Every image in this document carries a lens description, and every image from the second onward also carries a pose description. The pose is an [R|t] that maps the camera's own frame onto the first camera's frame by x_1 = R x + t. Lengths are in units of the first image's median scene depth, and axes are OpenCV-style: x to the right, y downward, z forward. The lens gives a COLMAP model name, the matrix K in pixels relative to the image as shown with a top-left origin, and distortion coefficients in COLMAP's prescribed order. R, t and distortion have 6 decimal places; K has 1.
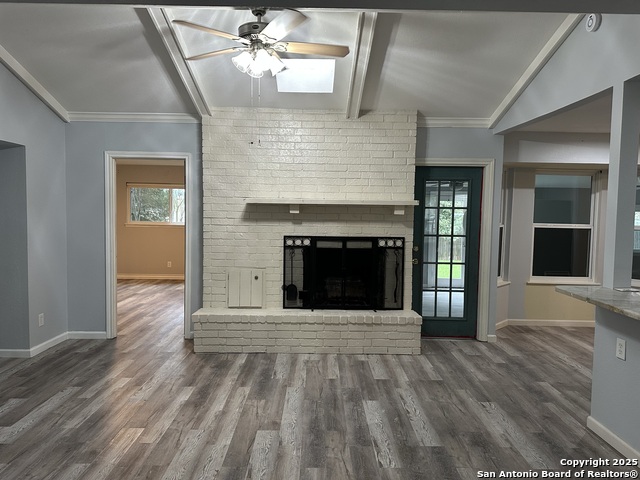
lens RADIAL K [[455.4, 0, 321.8], [0, 455.4, 235.3], [0, 0, 1]] dist [0.172284, -0.225939]
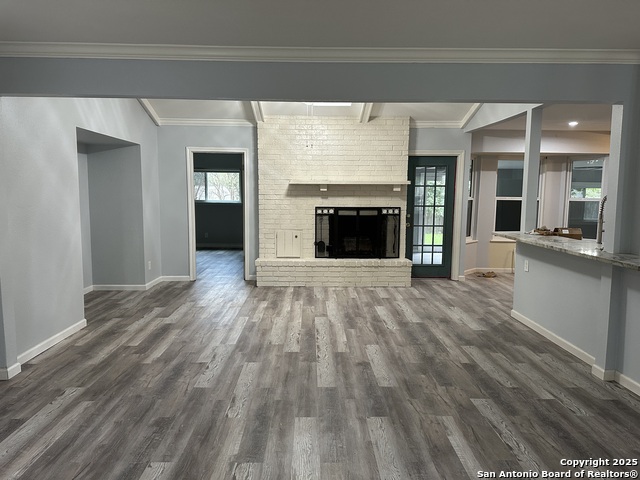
lens RADIAL K [[455.4, 0, 321.8], [0, 455.4, 235.3], [0, 0, 1]] dist [0.172284, -0.225939]
pose [[0.999869, -0.009007, 0.013431, -0.082810], [0.008448, 0.999118, 0.041128, 0.031434], [-0.013789, -0.041010, 0.999064, -0.416081]]
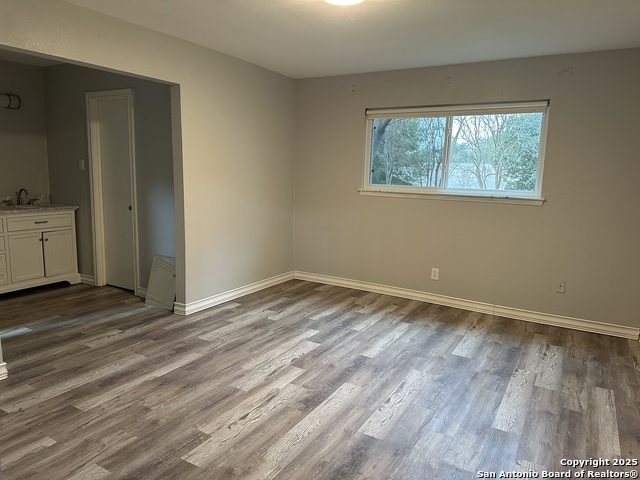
lens RADIAL K [[455.4, 0, 321.8], [0, 455.4, 235.3], [0, 0, 1]] dist [0.172284, -0.225939]
pose [[0.864338, 0.083386, -0.495950, -0.202137], [-0.042008, 0.994683, 0.094027, -0.020439], [0.501154, -0.060437, 0.863245, 0.543228]]
